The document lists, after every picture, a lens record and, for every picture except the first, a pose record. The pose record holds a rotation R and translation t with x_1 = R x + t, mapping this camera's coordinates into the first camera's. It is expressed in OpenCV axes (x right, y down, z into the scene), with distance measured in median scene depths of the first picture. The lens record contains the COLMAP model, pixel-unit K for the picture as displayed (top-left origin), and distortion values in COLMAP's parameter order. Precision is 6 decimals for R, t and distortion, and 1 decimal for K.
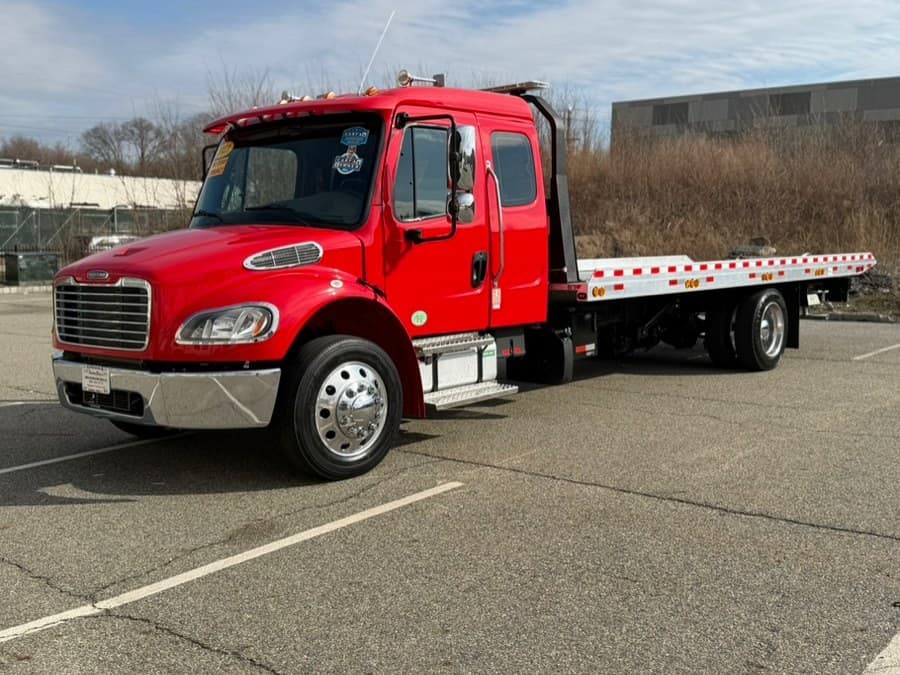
lens RADIAL K [[949.9, 0, 450.0], [0, 949.9, 337.5], [0, 0, 1]] dist [0.196971, -0.470533]
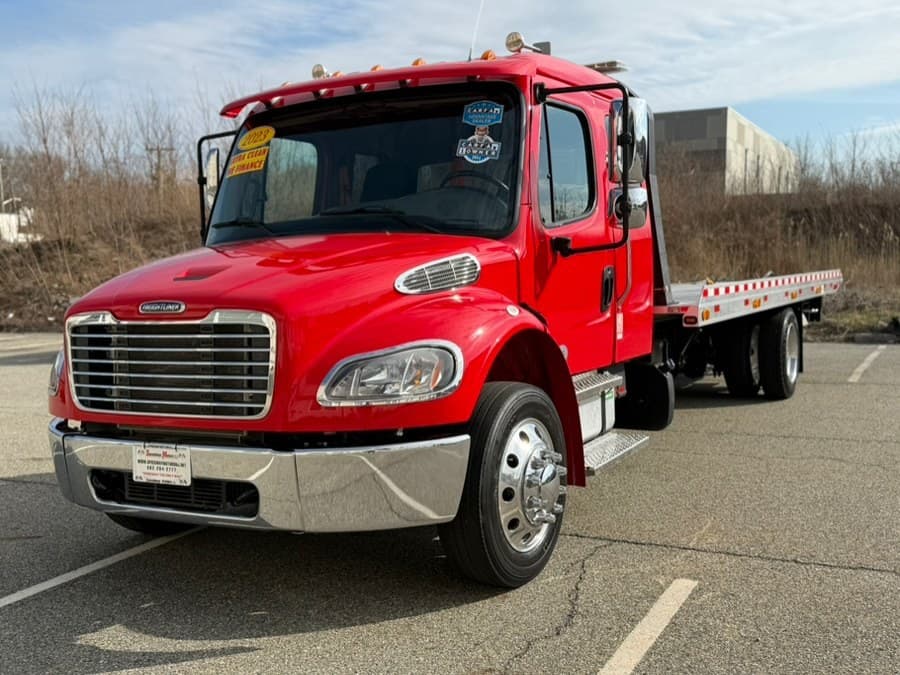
lens RADIAL K [[949.9, 0, 450.0], [0, 949.9, 337.5], [0, 0, 1]] dist [0.196971, -0.470533]
pose [[0.976661, -0.031503, 0.212464, -0.238917], [0.038223, 0.998888, -0.027597, -0.013763], [-0.211358, 0.035074, 0.976779, 0.235758]]
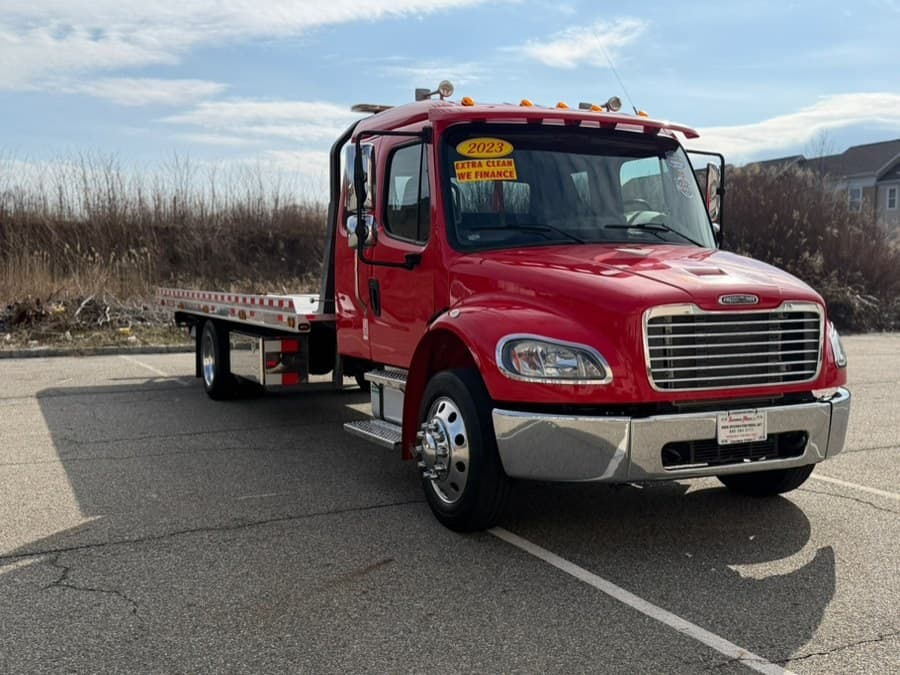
lens RADIAL K [[949.9, 0, 450.0], [0, 949.9, 337.5], [0, 0, 1]] dist [0.196971, -0.470533]
pose [[0.387106, -0.045352, 0.920919, -0.932609], [0.084093, 0.996363, 0.013720, -0.049364], [-0.918193, 0.072132, 0.389512, 0.695127]]
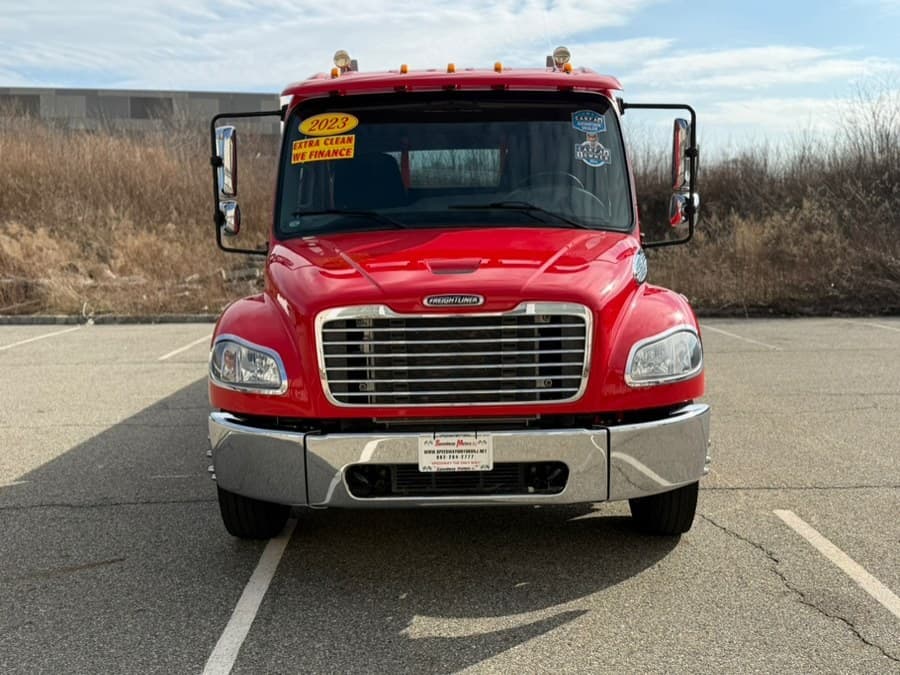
lens RADIAL K [[949.9, 0, 450.0], [0, 949.9, 337.5], [0, 0, 1]] dist [0.196971, -0.470533]
pose [[0.753661, -0.065951, 0.653946, -0.620199], [0.068560, 0.997414, 0.021577, -0.040782], [-0.653678, 0.028573, 0.756233, 0.375934]]
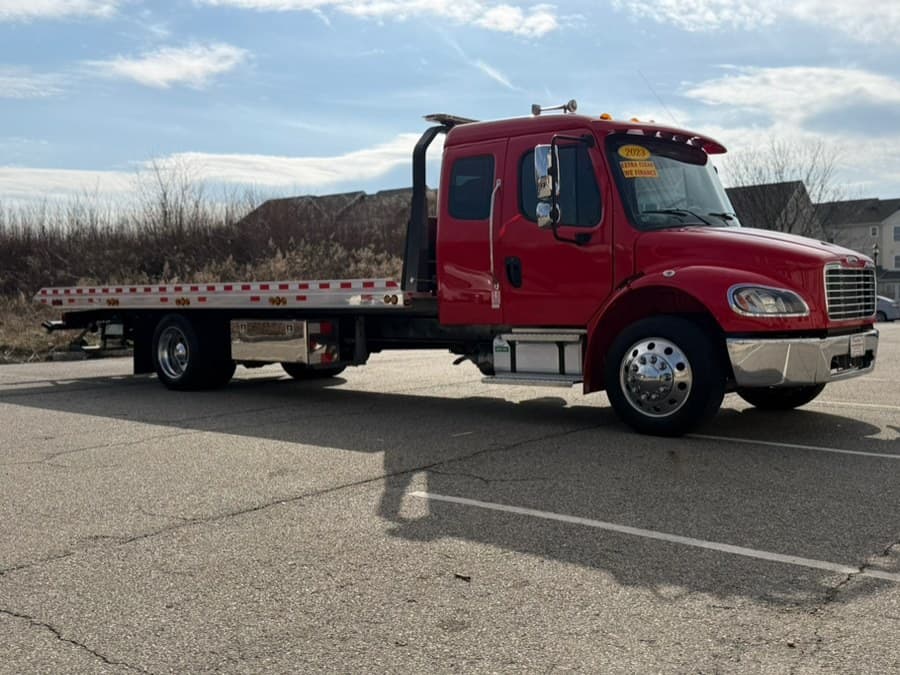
lens RADIAL K [[949.9, 0, 450.0], [0, 949.9, 337.5], [0, 0, 1]] dist [0.196971, -0.470533]
pose [[-0.038169, -0.024771, 0.998964, -1.209978], [0.111093, 0.993390, 0.028878, -0.045429], [-0.993077, 0.112080, -0.035165, 1.195630]]
